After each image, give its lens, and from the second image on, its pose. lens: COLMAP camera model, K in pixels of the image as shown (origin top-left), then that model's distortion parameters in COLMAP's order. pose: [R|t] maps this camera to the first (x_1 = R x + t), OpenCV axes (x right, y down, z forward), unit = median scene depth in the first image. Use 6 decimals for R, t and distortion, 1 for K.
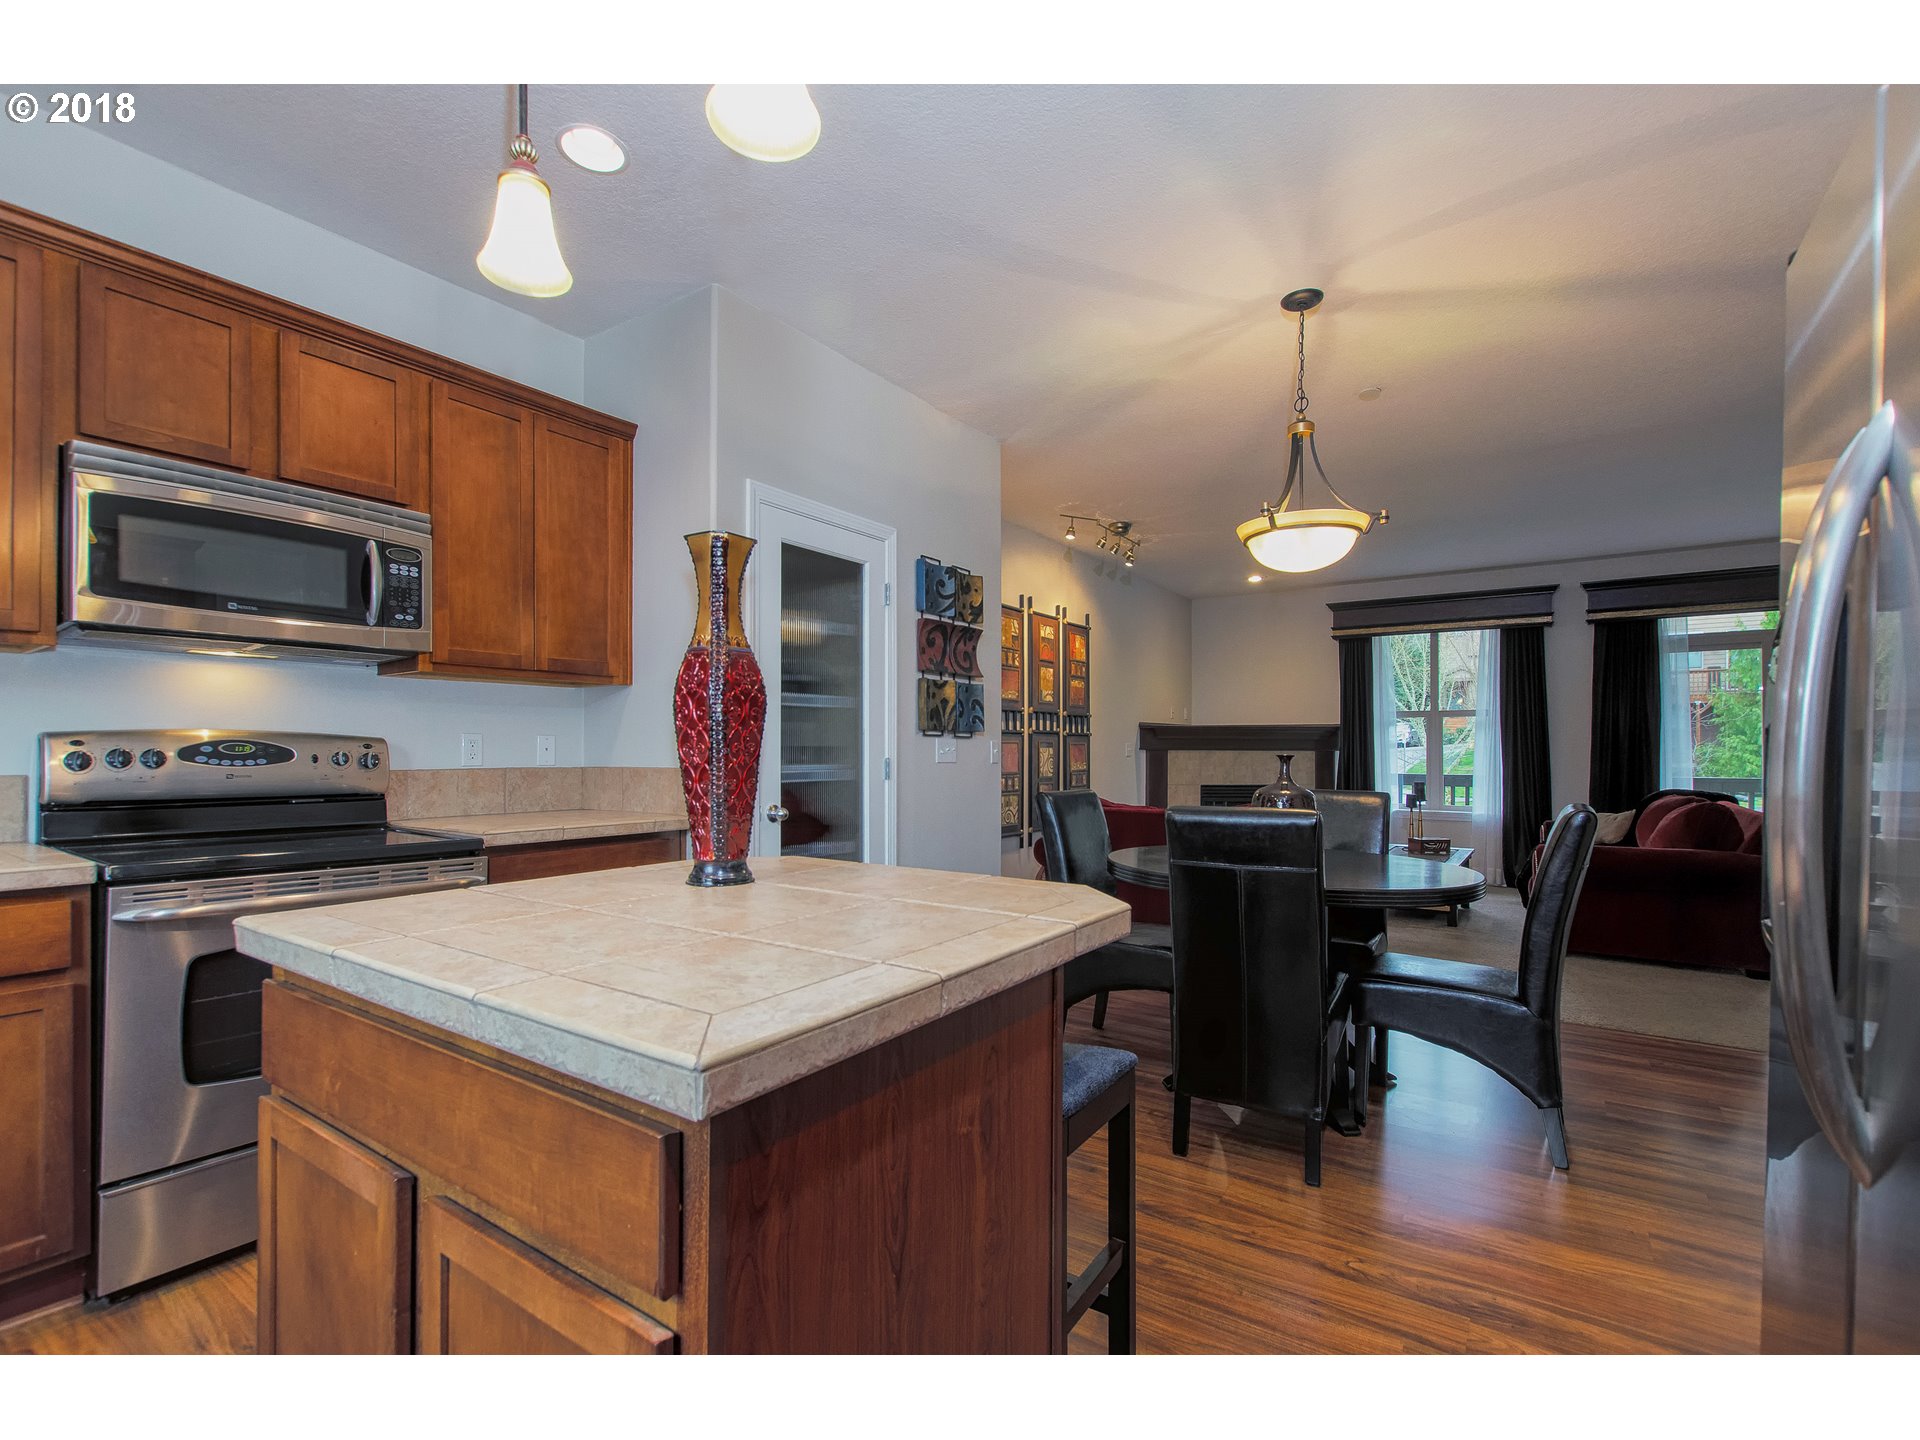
lens RADIAL K [[872.2, 0, 956.5], [0, 872.2, 737.3], [0, 0, 1]] dist [-0.009235, 0.000028]
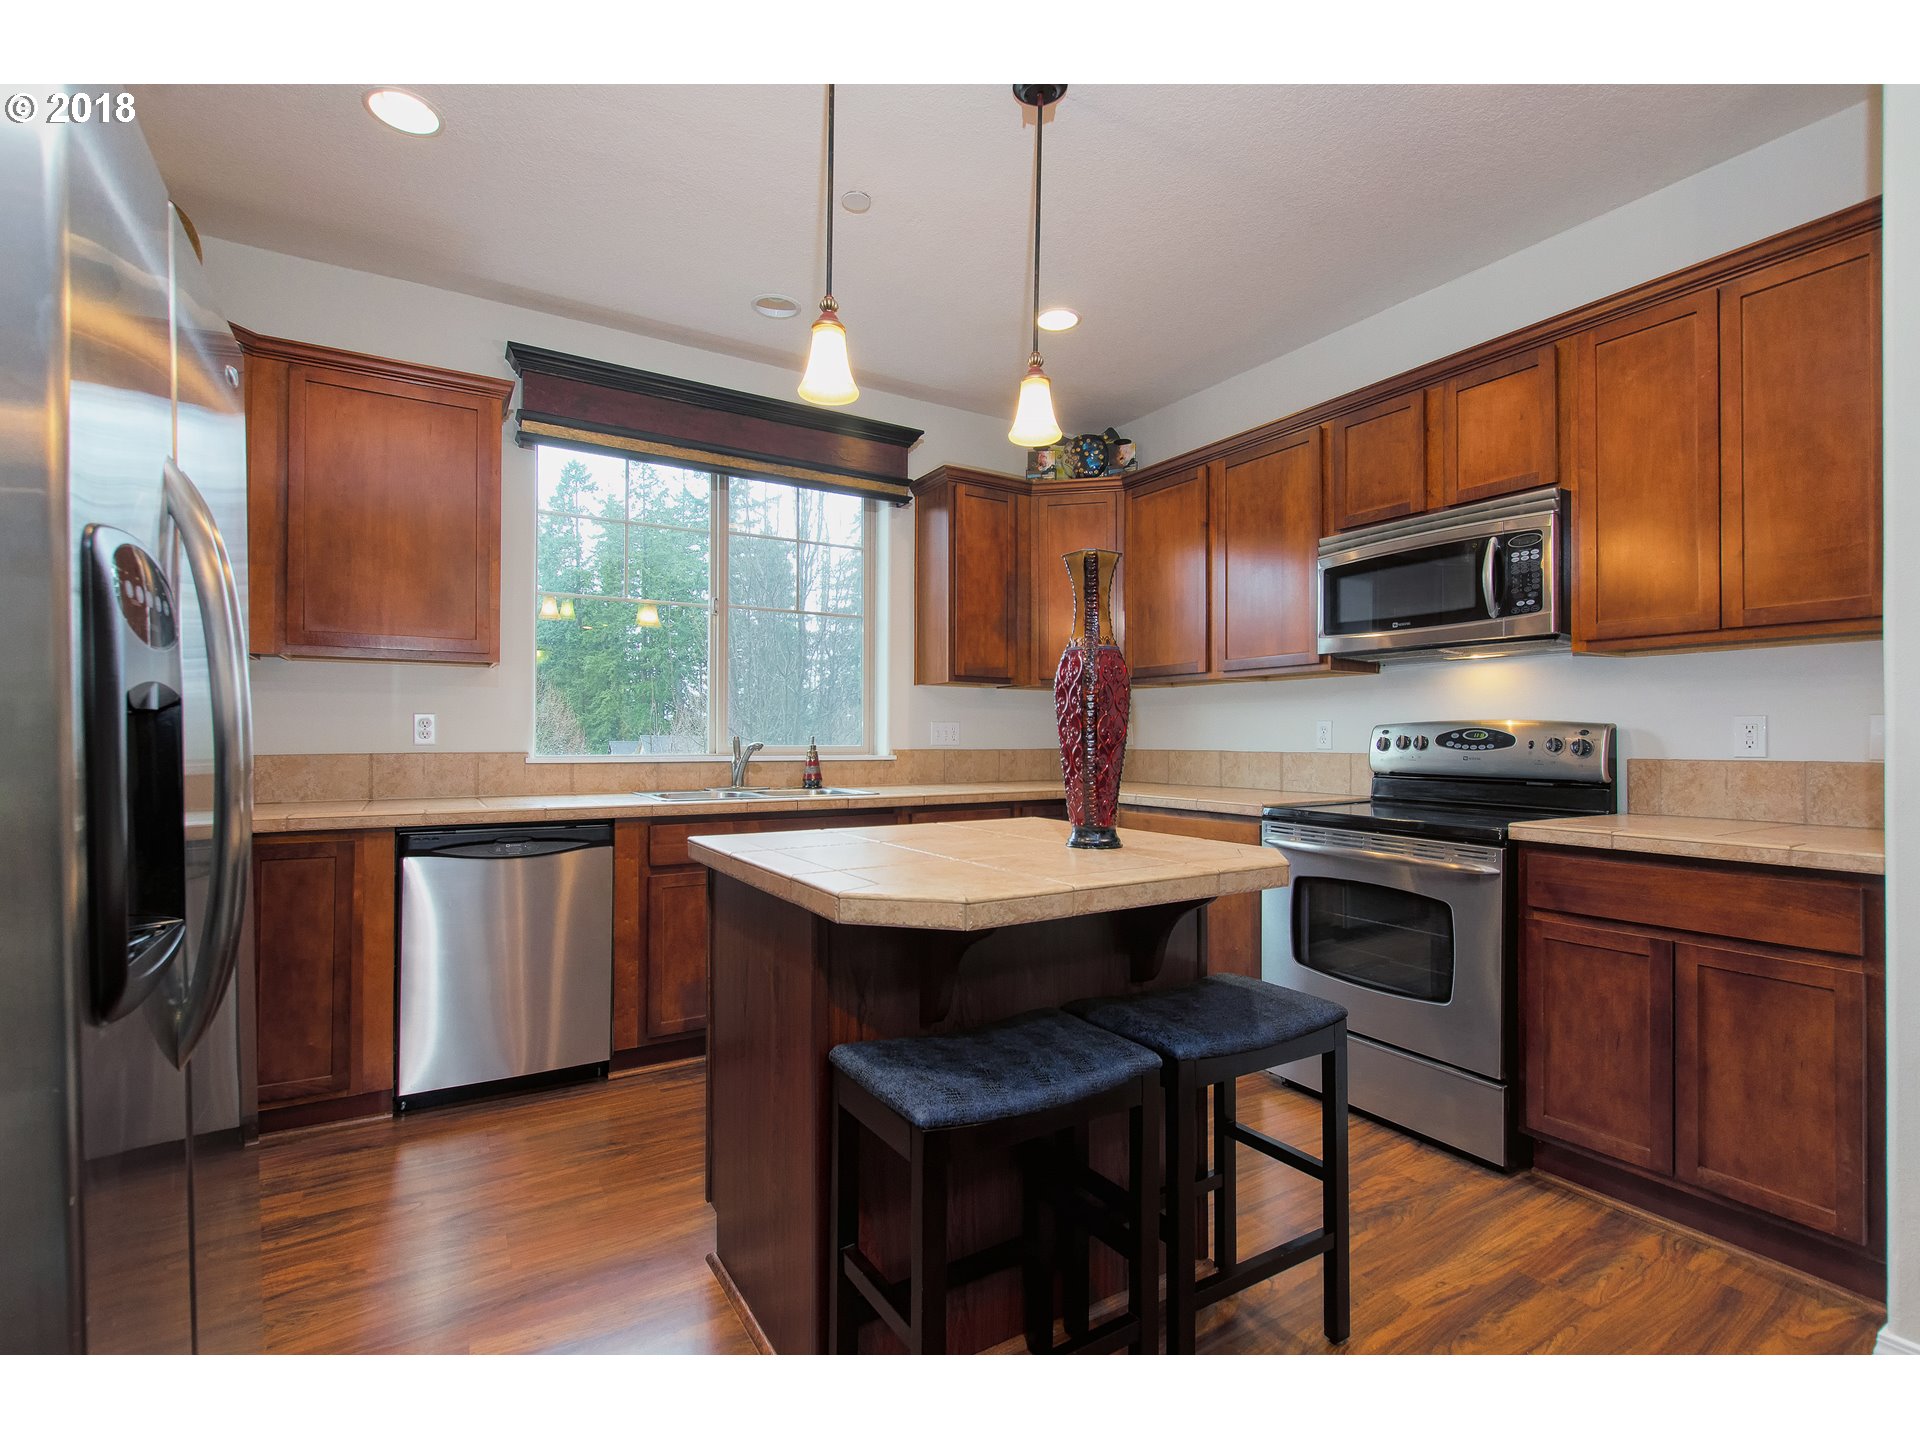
lens RADIAL K [[872.2, 0, 956.5], [0, 872.2, 737.3], [0, 0, 1]] dist [-0.009235, 0.000028]
pose [[-0.417377, -0.001141, -0.908733, 0.340204], [0.012636, 0.999895, -0.007059, 0.009164], [0.908645, -0.014429, -0.417319, 0.517594]]
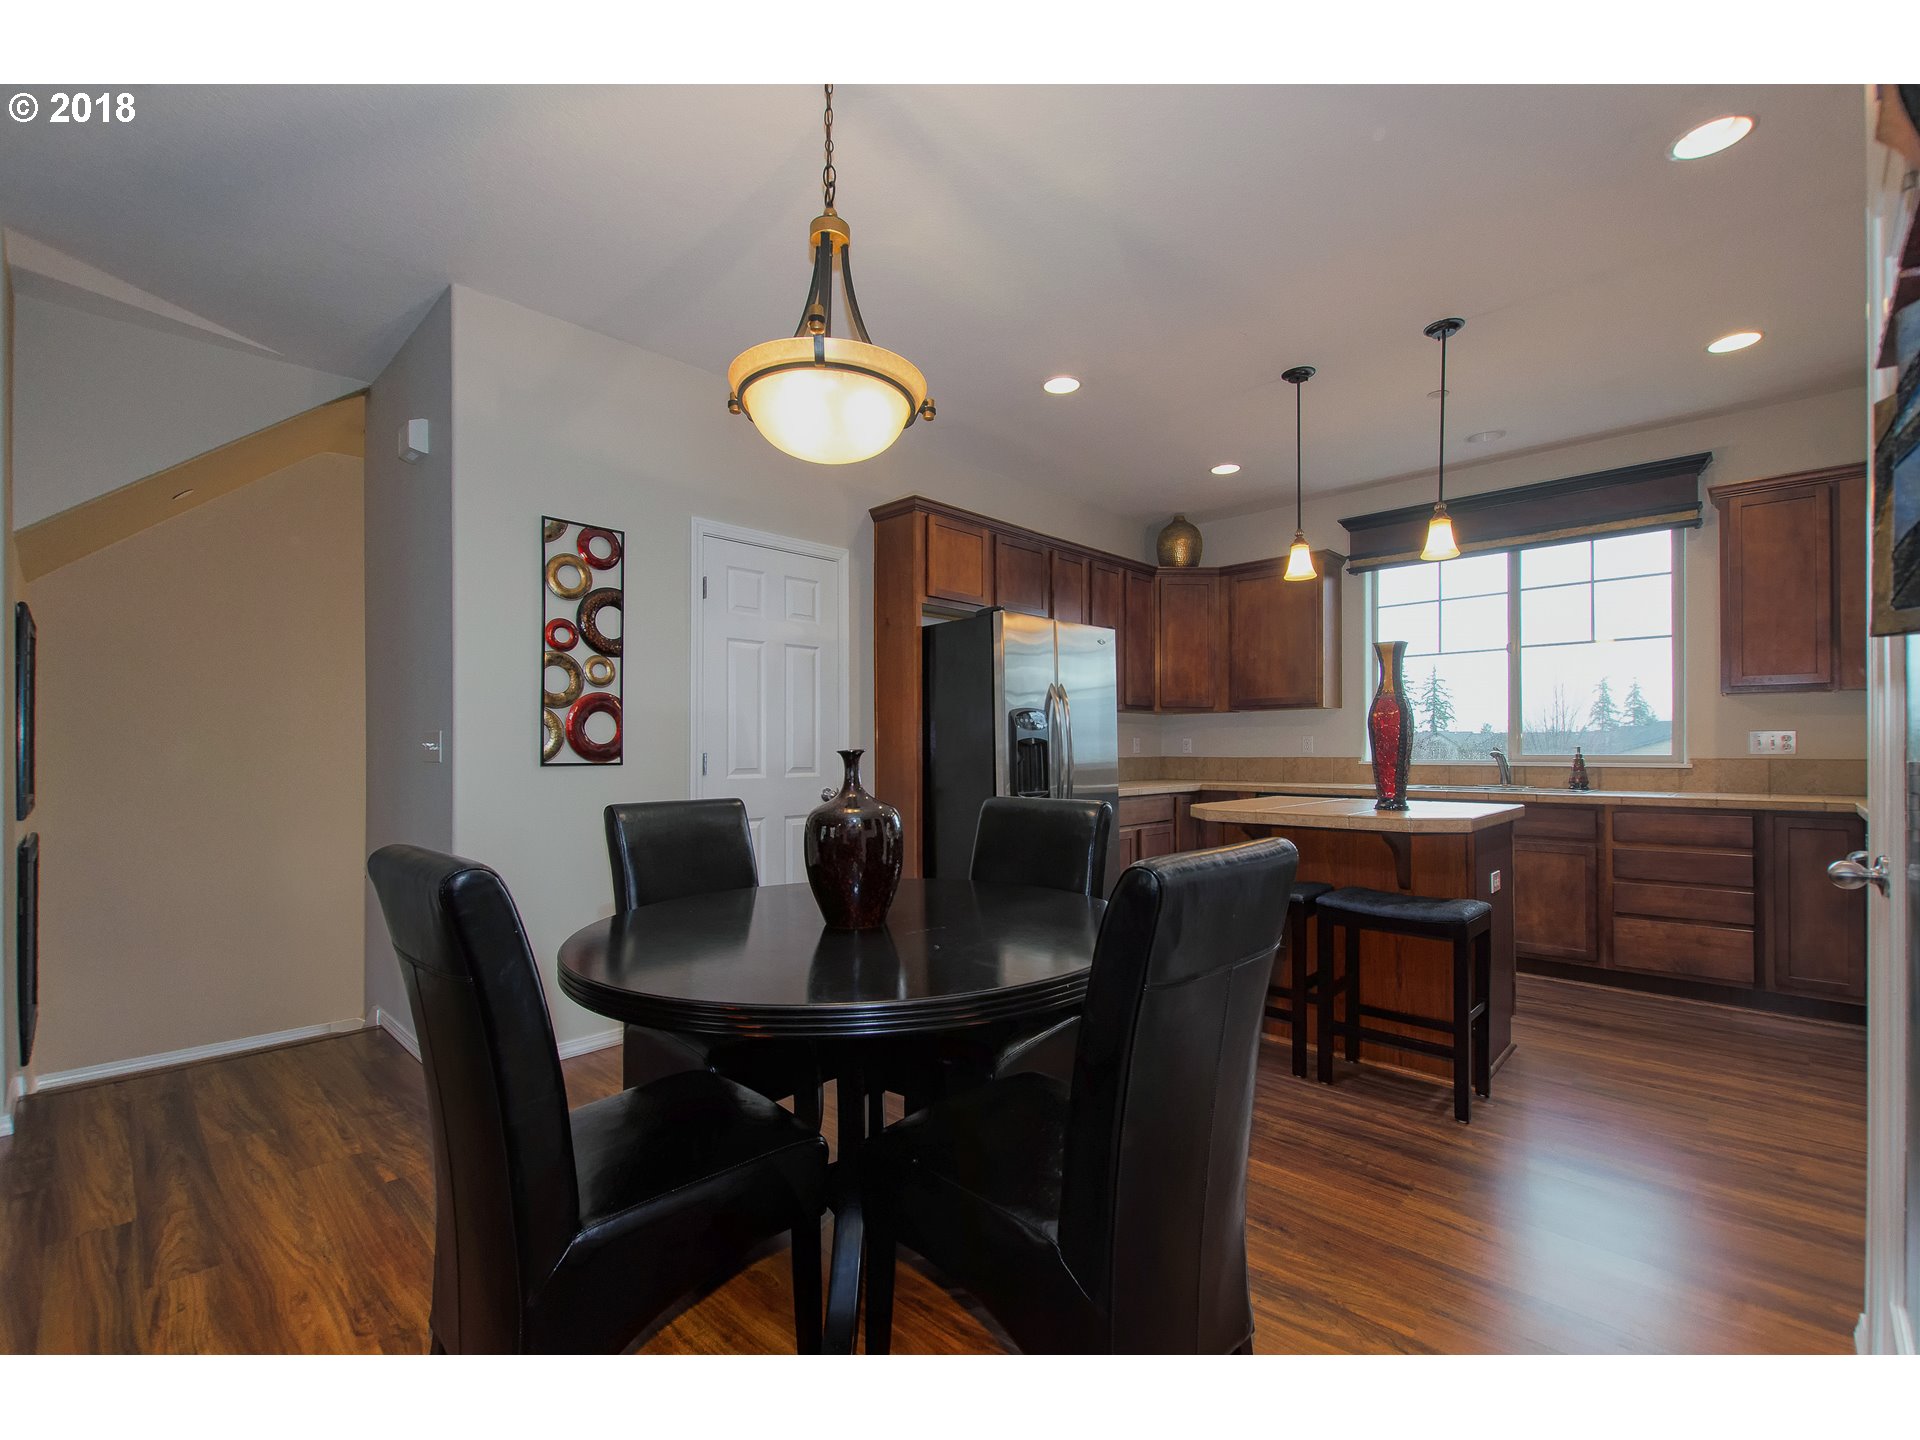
lens RADIAL K [[834.3, 0, 951.0], [0, 834.3, 745.9], [0, 0, 1]] dist [0.001193, -0.000288]
pose [[-0.983889, 0.004953, 0.178714, 0.158030], [0.001351, 0.999794, -0.020270, 0.019950], [-0.178777, -0.019702, -0.983692, 1.223089]]
